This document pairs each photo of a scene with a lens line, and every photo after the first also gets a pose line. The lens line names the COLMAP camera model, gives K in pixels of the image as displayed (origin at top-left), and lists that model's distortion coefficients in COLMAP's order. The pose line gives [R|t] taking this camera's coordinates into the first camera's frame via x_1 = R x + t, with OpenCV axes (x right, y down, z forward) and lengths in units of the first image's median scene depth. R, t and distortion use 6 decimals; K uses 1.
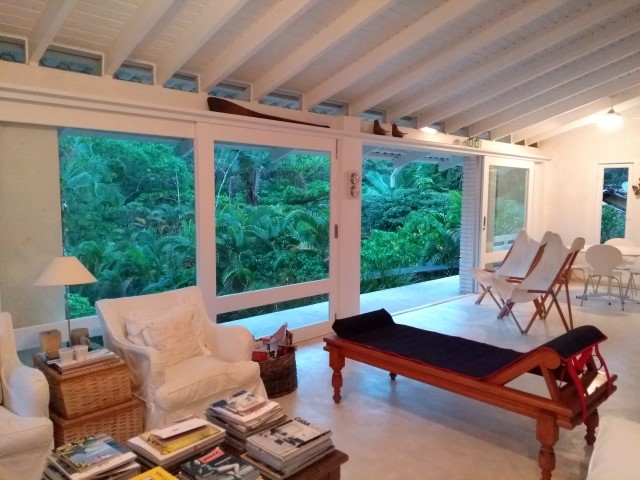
lens RADIAL K [[492.9, 0, 320.0], [0, 492.9, 240.0], [0, 0, 1]] dist [0.138055, 0.000353]
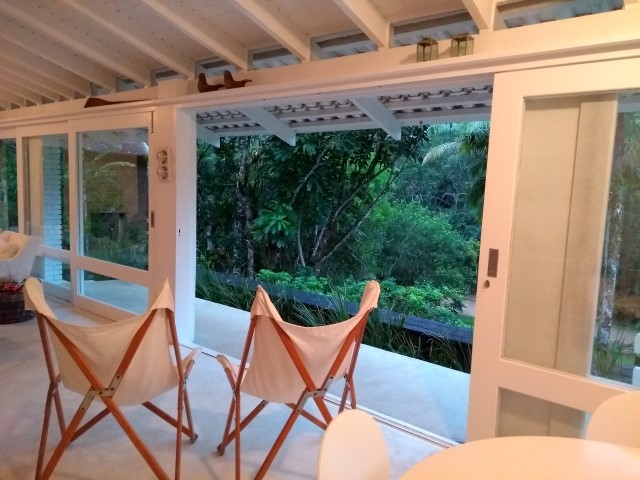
lens RADIAL K [[492.9, 0, 320.0], [0, 492.9, 240.0], [0, 0, 1]] dist [0.138055, 0.000353]
pose [[0.113104, 0.111175, -0.987344, 0.825425], [-0.121784, 0.987779, 0.097273, -0.091161], [0.986091, 0.109241, 0.125261, 1.045755]]
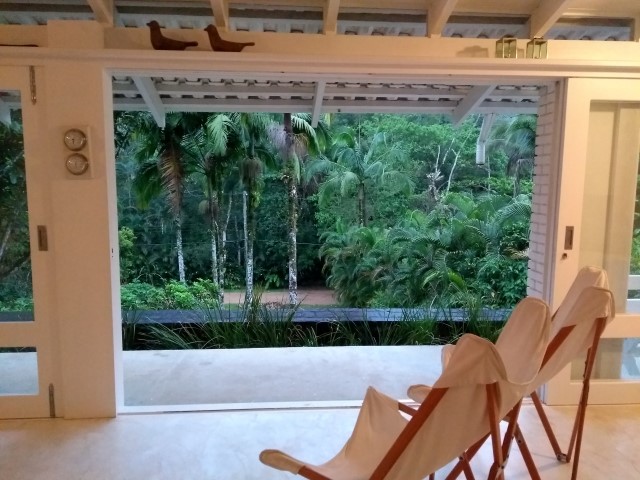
lens RADIAL K [[482.1, 0, 320.0], [0, 482.1, 240.0], [0, 0, 1]] dist [0.005093, 0.004406]
pose [[0.756474, 0.078580, -0.649286, 0.541610], [-0.059428, 0.996908, 0.051411, -0.054808], [0.651318, -0.000305, 0.758805, 0.702449]]
